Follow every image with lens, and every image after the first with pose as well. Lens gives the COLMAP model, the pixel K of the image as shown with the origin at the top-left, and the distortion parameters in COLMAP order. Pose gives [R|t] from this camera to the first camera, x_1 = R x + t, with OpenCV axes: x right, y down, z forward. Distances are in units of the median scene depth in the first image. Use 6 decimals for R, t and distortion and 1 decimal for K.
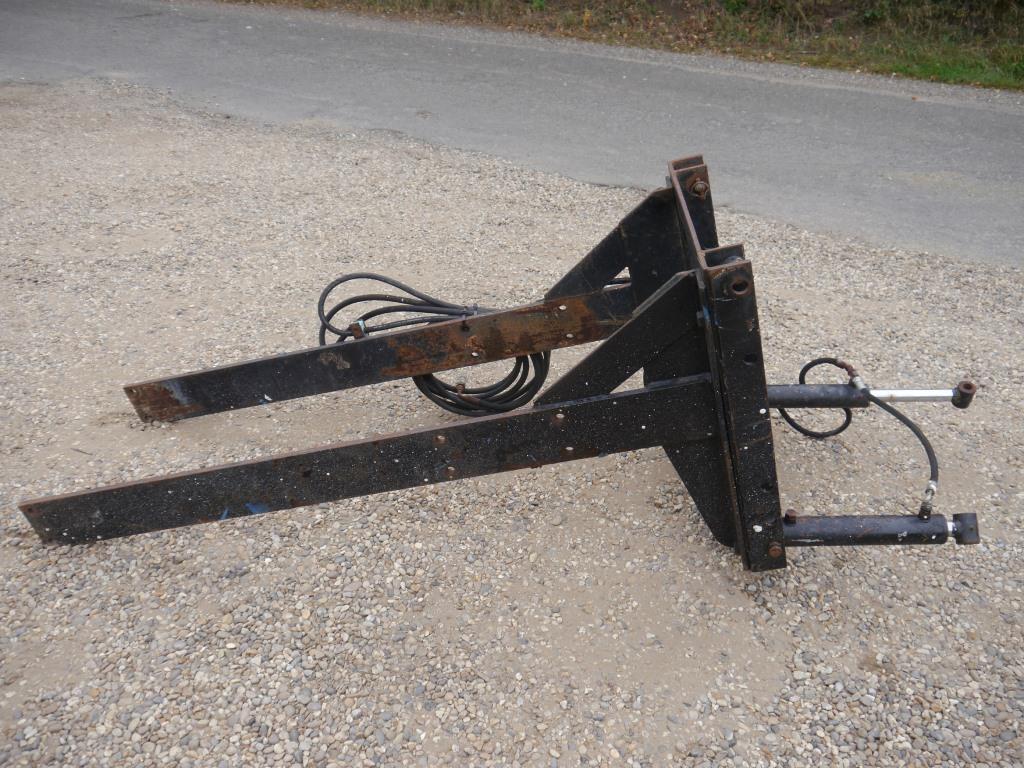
lens RADIAL K [[844.8, 0, 512.0], [0, 844.8, 384.0], [0, 0, 1]] dist [-0.034389, 0.012668]
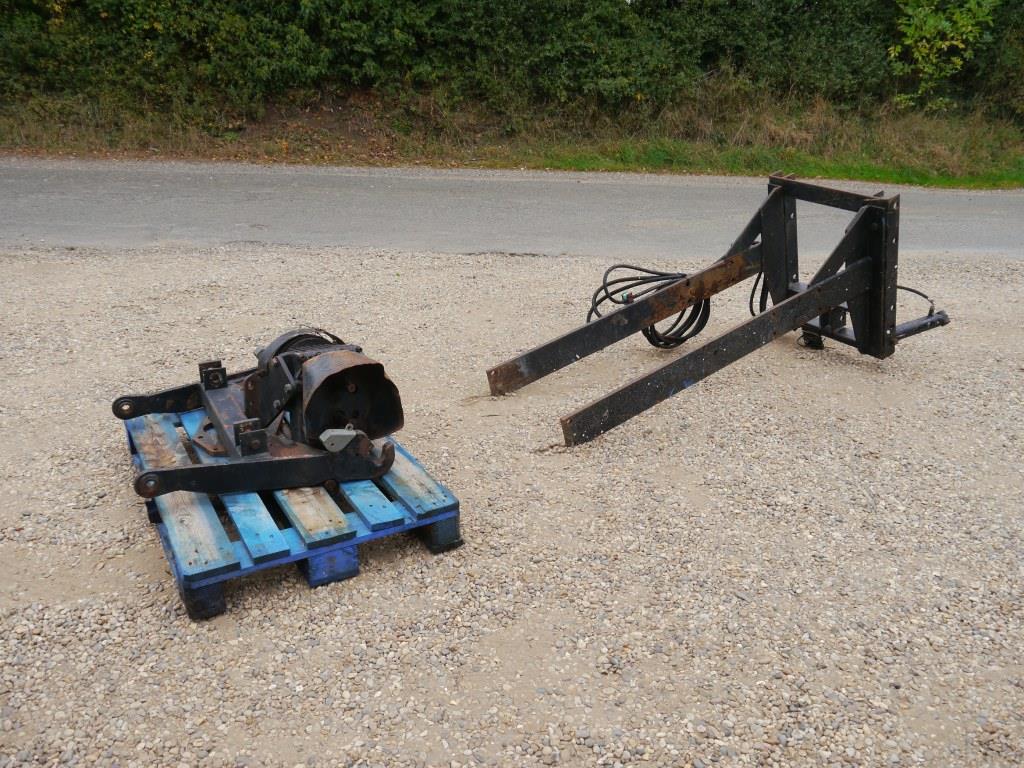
lens RADIAL K [[865.0, 0, 512.0], [0, 865.0, 384.0], [0, 0, 1]] dist [-0.019118, -0.001164]
pose [[0.819660, -0.200467, 0.536629, -1.250351], [0.280923, 0.957059, -0.071561, 0.143154], [-0.499240, 0.209407, 0.840778, -0.222722]]
